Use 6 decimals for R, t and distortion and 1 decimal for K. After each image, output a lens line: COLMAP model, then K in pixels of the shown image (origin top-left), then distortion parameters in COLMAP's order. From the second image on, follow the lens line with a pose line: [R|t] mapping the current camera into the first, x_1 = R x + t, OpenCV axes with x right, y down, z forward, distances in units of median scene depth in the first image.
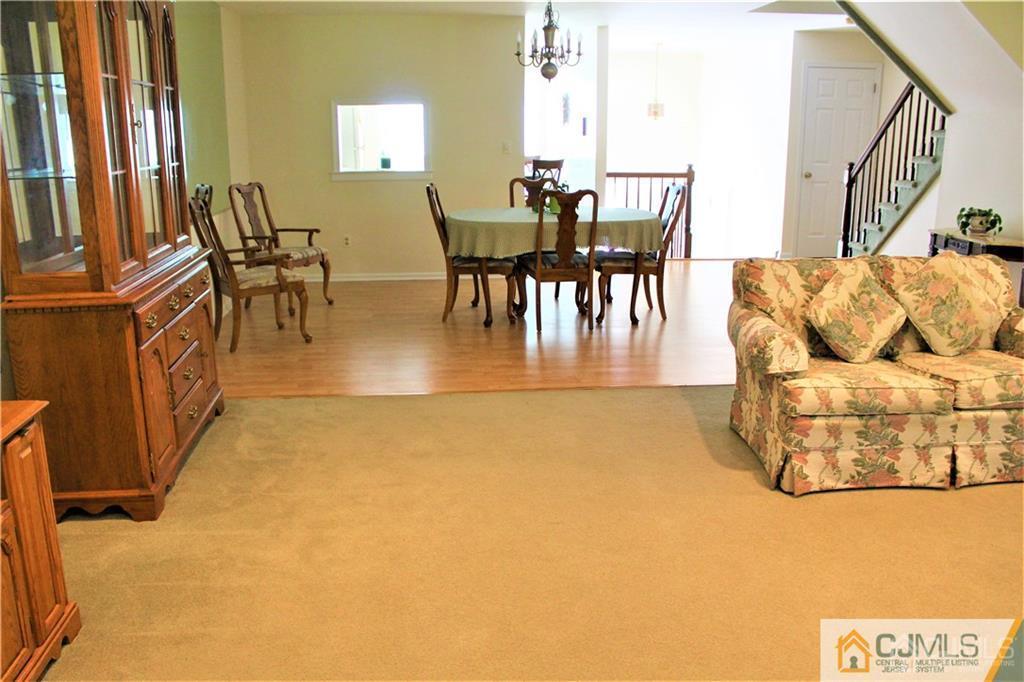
lens RADIAL K [[854.8, 0, 496.9], [0, 854.8, 343.7], [0, 0, 1]] dist [-0.164489, 0.153735]
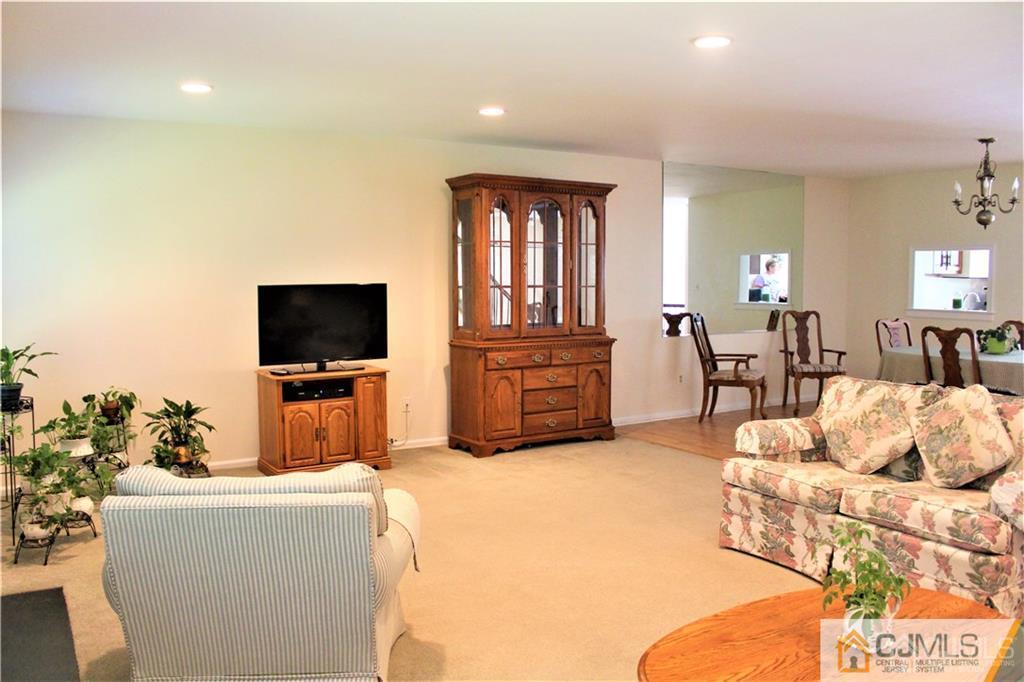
lens RADIAL K [[854.8, 0, 496.9], [0, 854.8, 343.7], [0, 0, 1]] dist [-0.164489, 0.153735]
pose [[0.441211, 0.075706, -0.894204, 1.304926], [-0.222422, 0.974570, -0.027236, -0.008166], [0.869403, 0.210908, 0.446830, 0.067181]]
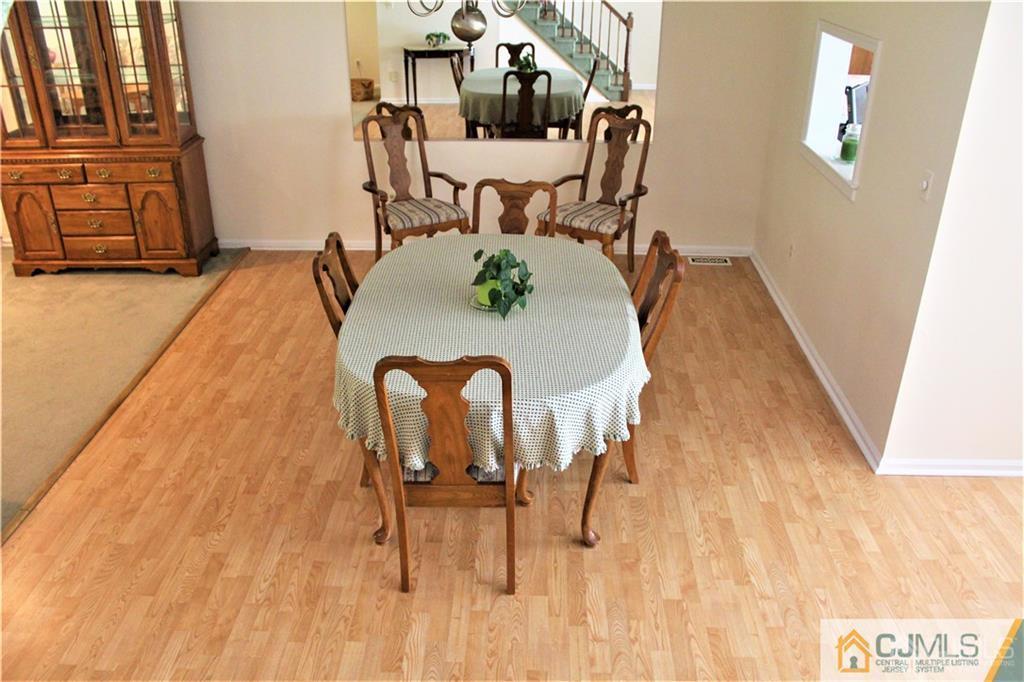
lens RADIAL K [[854.8, 0, 496.9], [0, 854.8, 343.7], [0, 0, 1]] dist [-0.164489, 0.153735]
pose [[-0.140429, 0.451778, -0.881008, 1.028080], [-0.240943, 0.847482, 0.472991, -0.719712], [0.960326, 0.278694, -0.010159, 1.926356]]
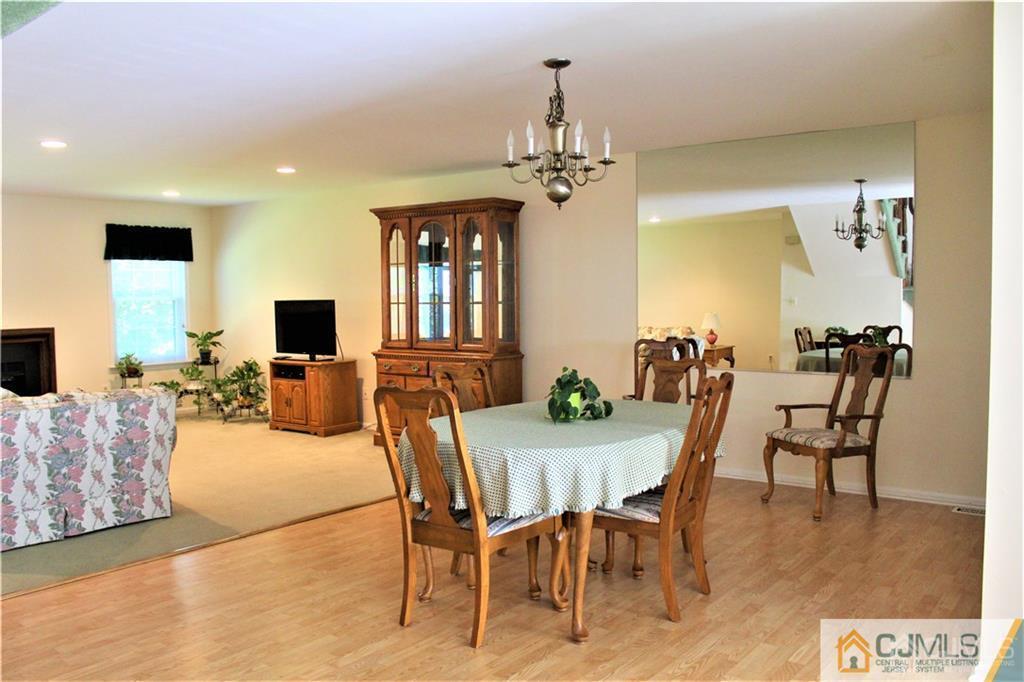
lens RADIAL K [[854.8, 0, 496.9], [0, 854.8, 343.7], [0, 0, 1]] dist [-0.164489, 0.153735]
pose [[-0.687853, 0.050518, -0.724090, 1.013825], [-0.169326, 0.958884, 0.227751, -0.629259], [0.705824, 0.279266, -0.651017, 2.543289]]
